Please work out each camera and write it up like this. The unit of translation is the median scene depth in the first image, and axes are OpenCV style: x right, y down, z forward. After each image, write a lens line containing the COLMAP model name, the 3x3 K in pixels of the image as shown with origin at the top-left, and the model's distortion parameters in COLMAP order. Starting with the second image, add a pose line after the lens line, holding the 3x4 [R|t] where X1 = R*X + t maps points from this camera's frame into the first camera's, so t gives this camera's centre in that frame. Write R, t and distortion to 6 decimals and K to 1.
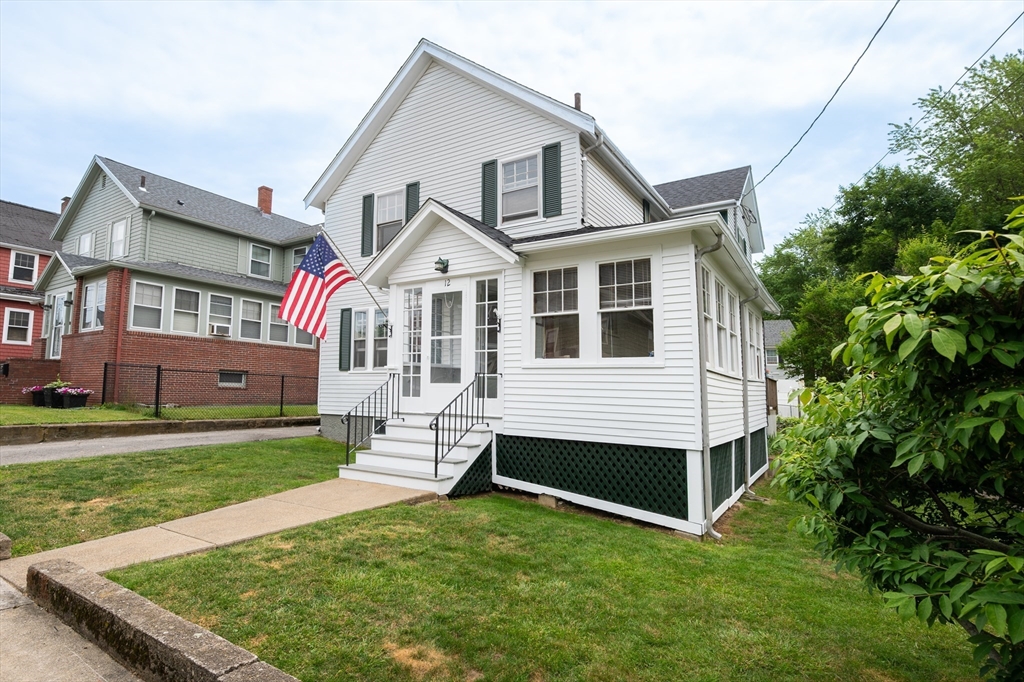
lens RADIAL K [[512.9, 0, 512.6], [0, 512.9, 314.6], [0, 0, 1]] dist [0.000870, 0.000041]
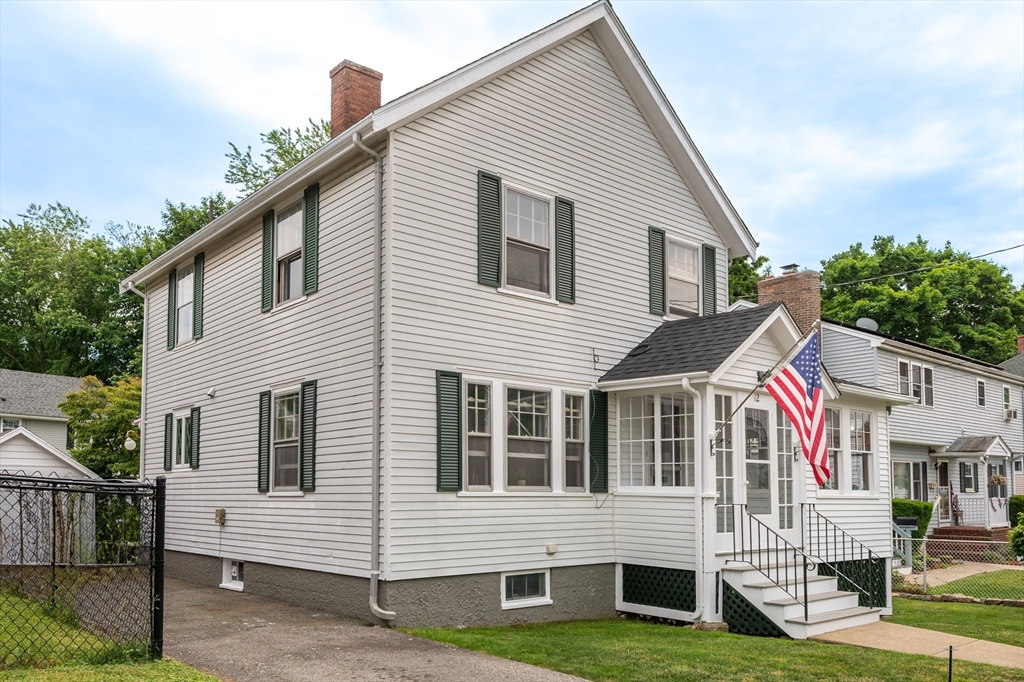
lens RADIAL K [[814.1, 0, 512.0], [0, 814.1, 341.0], [0, 0, 1]] dist [-0.000798, -0.000454]
pose [[0.298929, 0.156047, 0.941430, -1.131808], [-0.140906, 0.982943, -0.118187, 0.048188], [-0.943815, -0.097323, 0.315818, 0.702402]]
